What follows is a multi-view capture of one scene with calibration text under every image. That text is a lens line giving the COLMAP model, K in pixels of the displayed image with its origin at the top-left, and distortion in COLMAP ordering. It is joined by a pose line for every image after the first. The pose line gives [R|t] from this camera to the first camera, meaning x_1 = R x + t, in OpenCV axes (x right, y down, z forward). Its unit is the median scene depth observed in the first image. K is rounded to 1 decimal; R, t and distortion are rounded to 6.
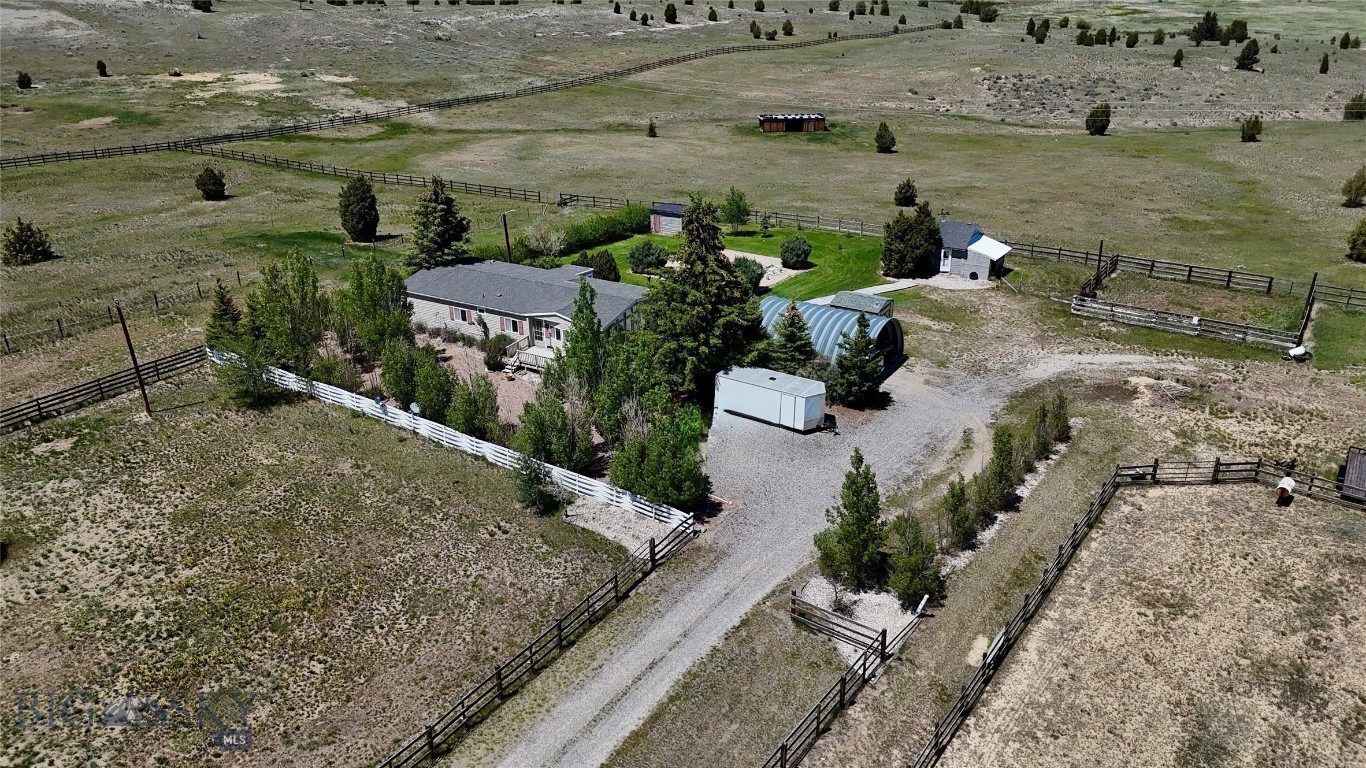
lens RADIAL K [[1026.5, 0, 686.4], [0, 1026.5, 390.1], [0, 0, 1]] dist [0.076153, -0.091827]
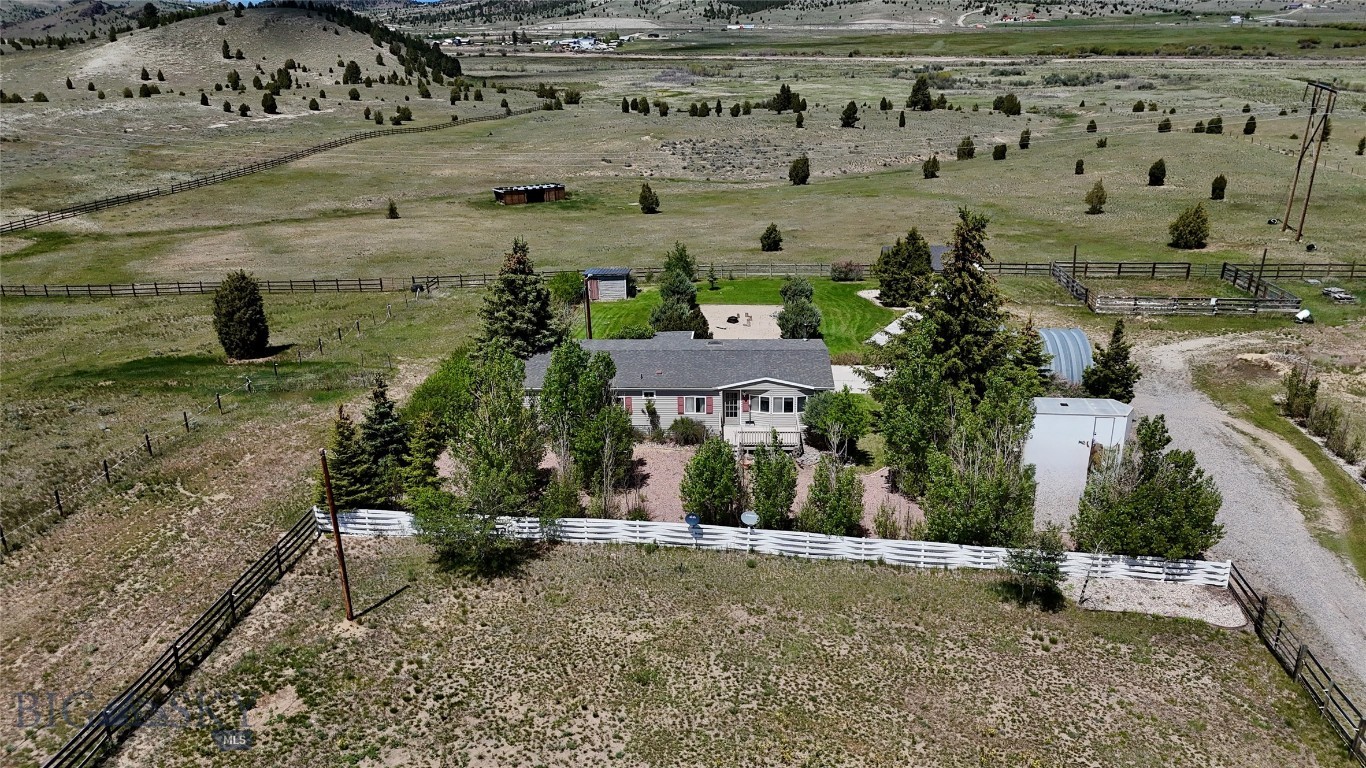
lens RADIAL K [[1003.3, 0, 685.7], [0, 1003.3, 383.6], [0, 0, 1]] dist [0.069122, -0.073342]
pose [[0.893949, -0.157237, 0.419681, -0.393561], [0.192386, 0.980399, -0.042480, -0.037562], [-0.404776, 0.118716, 0.906677, 0.232527]]
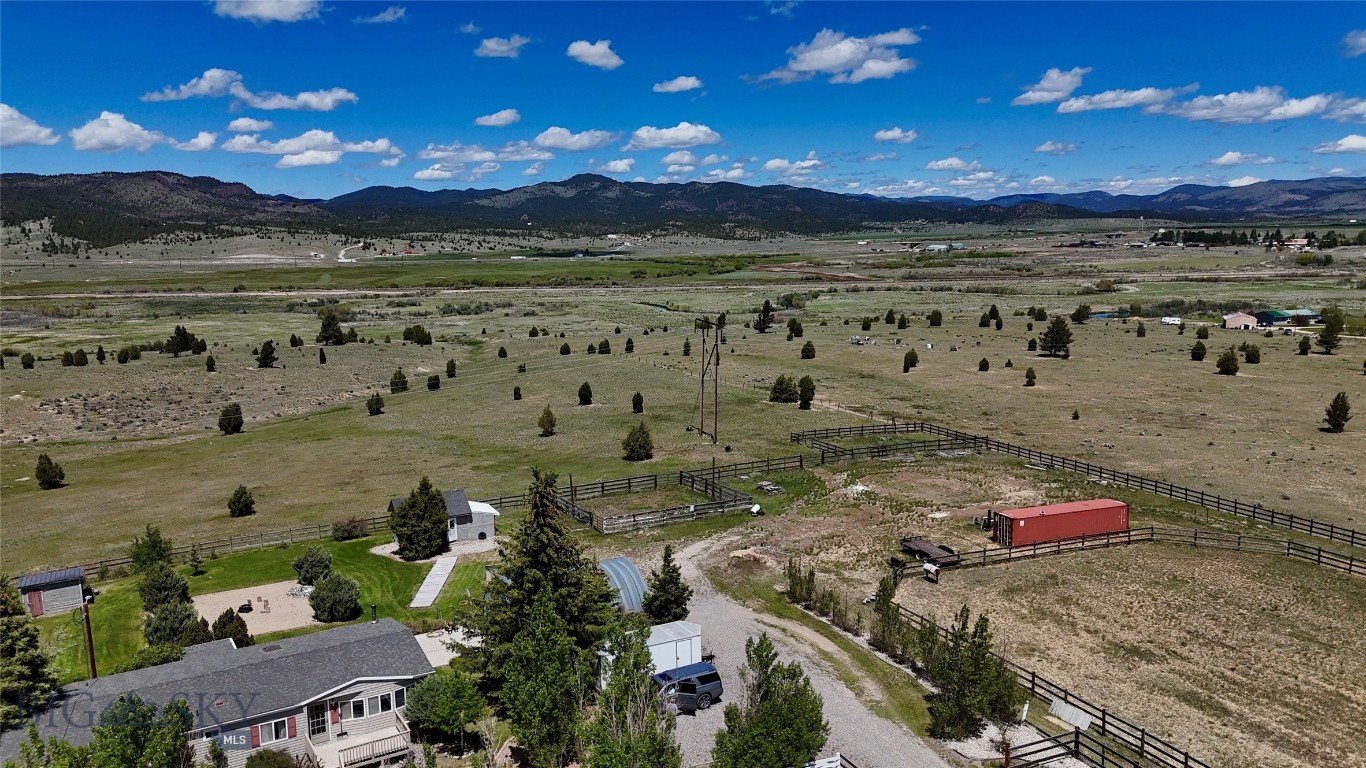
lens RADIAL K [[998.0, 0, 683.0], [0, 998.0, 384.0], [0, 0, 1]] dist [0.089842, -0.096028]
pose [[0.503289, -0.123969, 0.855179, -0.453805], [0.371336, 0.924646, -0.084499, -0.092503], [-0.780262, 0.360086, 0.511399, 0.287643]]
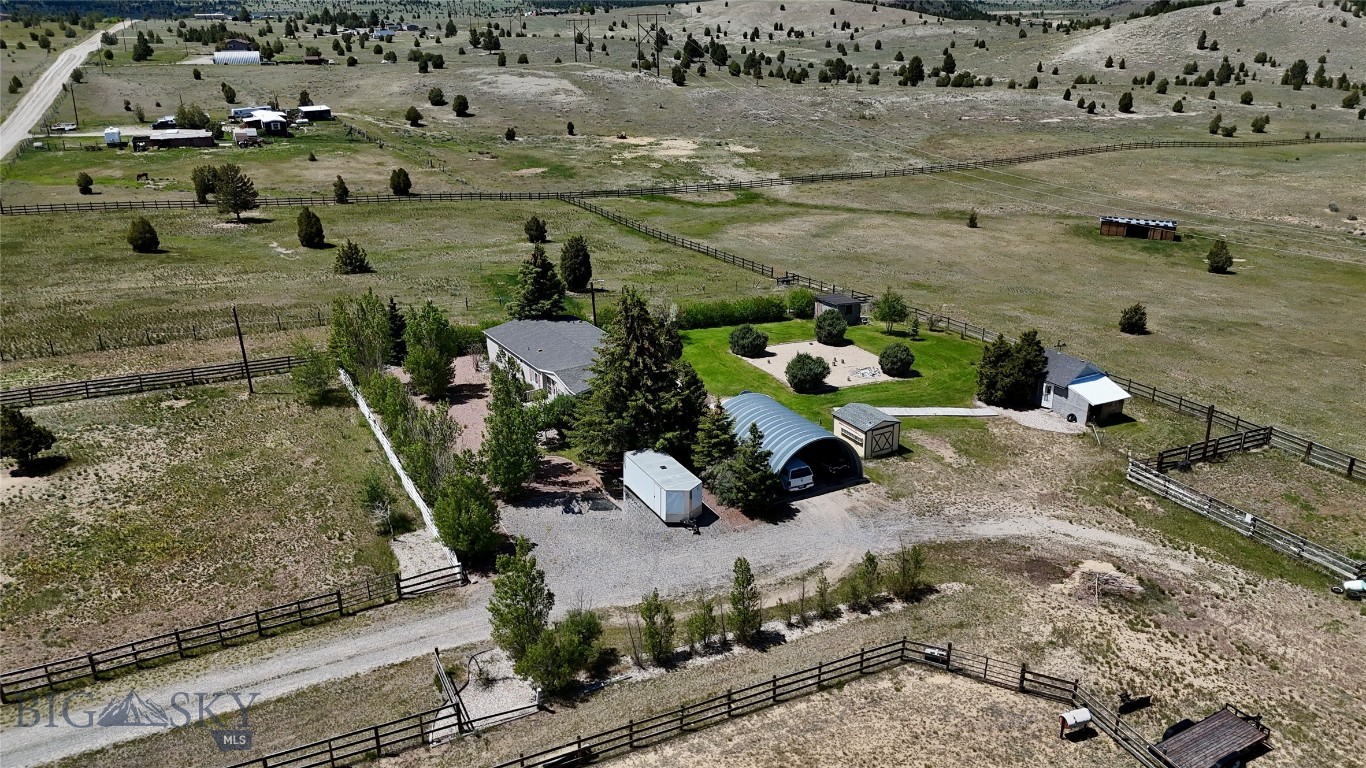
lens RADIAL K [[1003.3, 0, 685.7], [0, 1003.3, 383.6], [0, 0, 1]] dist [0.069122, -0.073342]
pose [[0.874456, 0.176356, -0.451913, 0.380571], [-0.204419, 0.978789, -0.013588, -0.059294], [0.439931, 0.104262, 0.891958, 0.060018]]
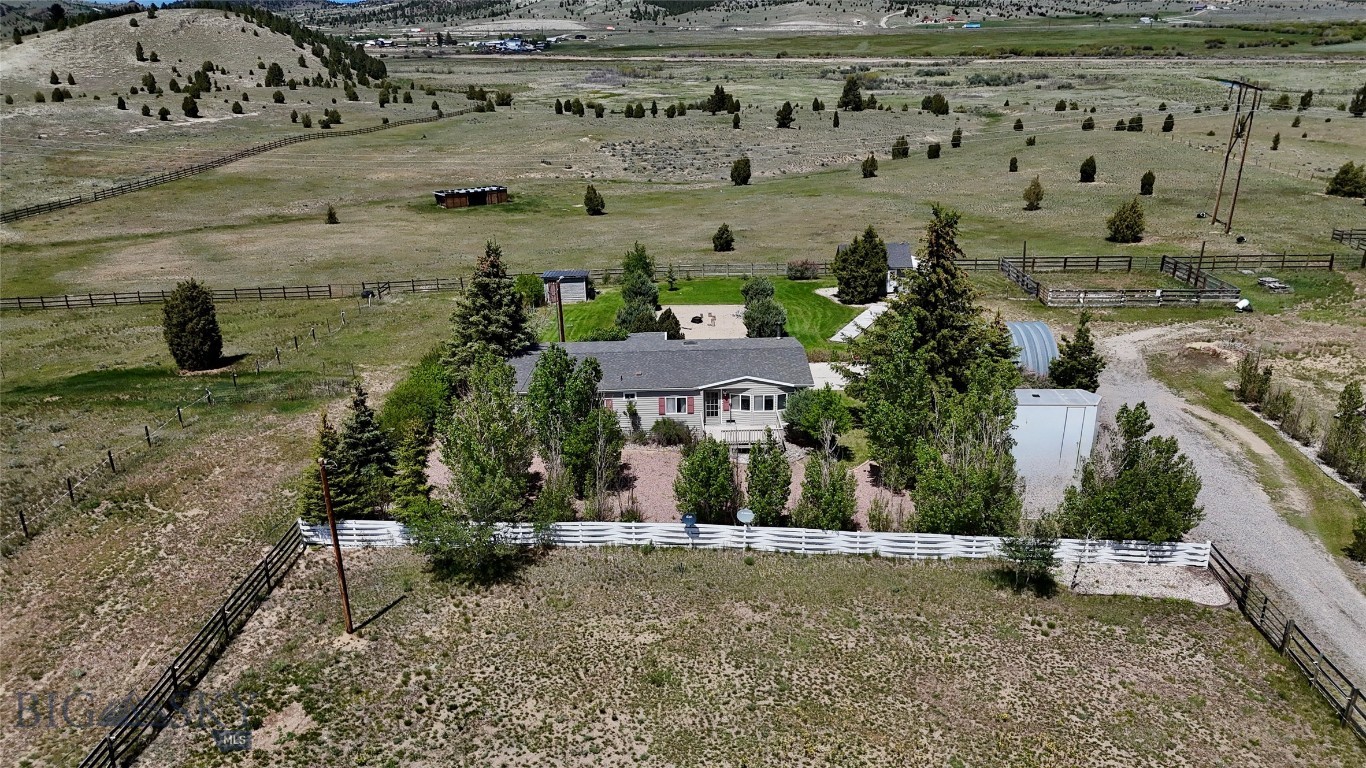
lens RADIAL K [[1003.3, 0, 685.7], [0, 1003.3, 383.6], [0, 0, 1]] dist [0.069122, -0.073342]
pose [[0.860563, -0.177998, 0.477230, -0.418386], [0.218516, 0.975364, -0.030245, -0.042750], [-0.460090, 0.130310, 0.878258, 0.244334]]
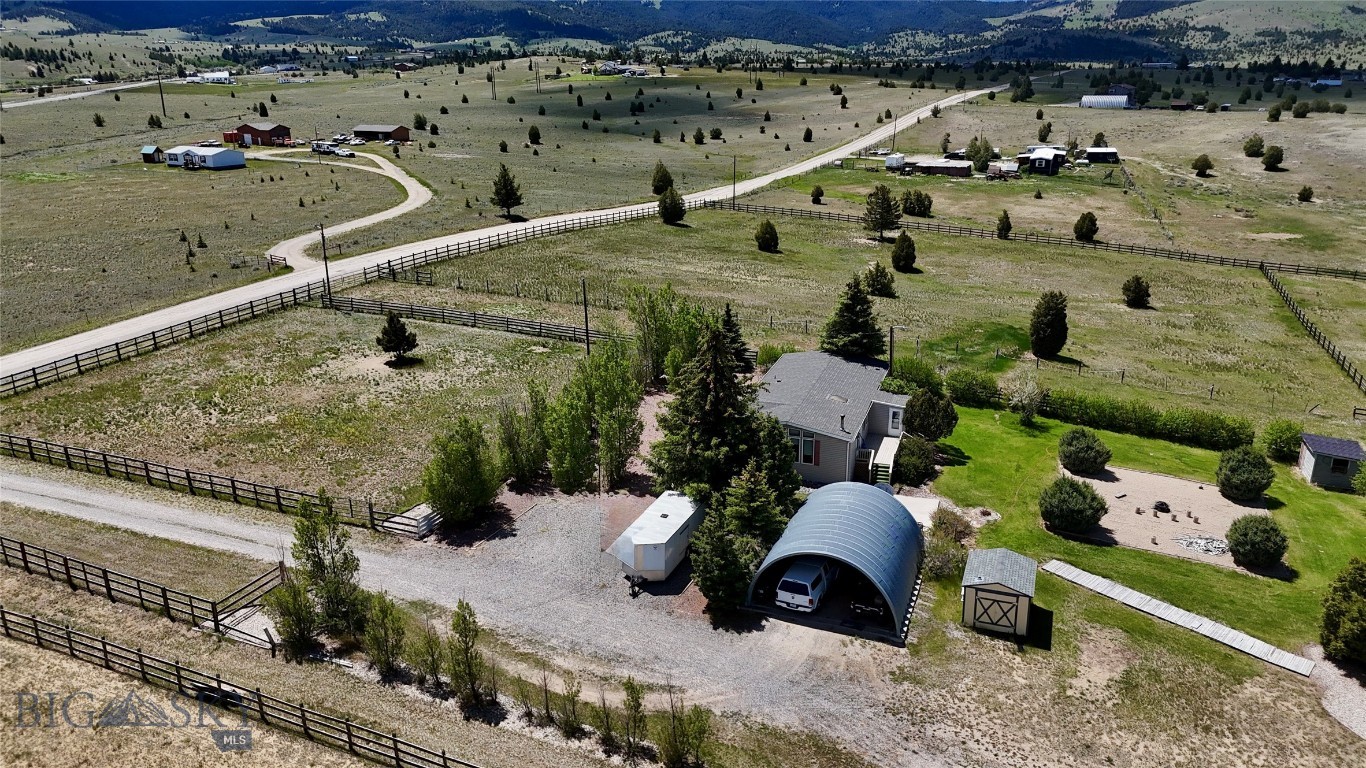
lens RADIAL K [[998.5, 0, 685.6], [0, 998.5, 391.3], [0, 0, 1]] dist [0.069637, -0.068122]
pose [[0.184883, 0.317665, -0.930004, 0.606256], [-0.408554, 0.885513, 0.221248, -0.216642], [0.893813, 0.339052, 0.293499, 0.494548]]
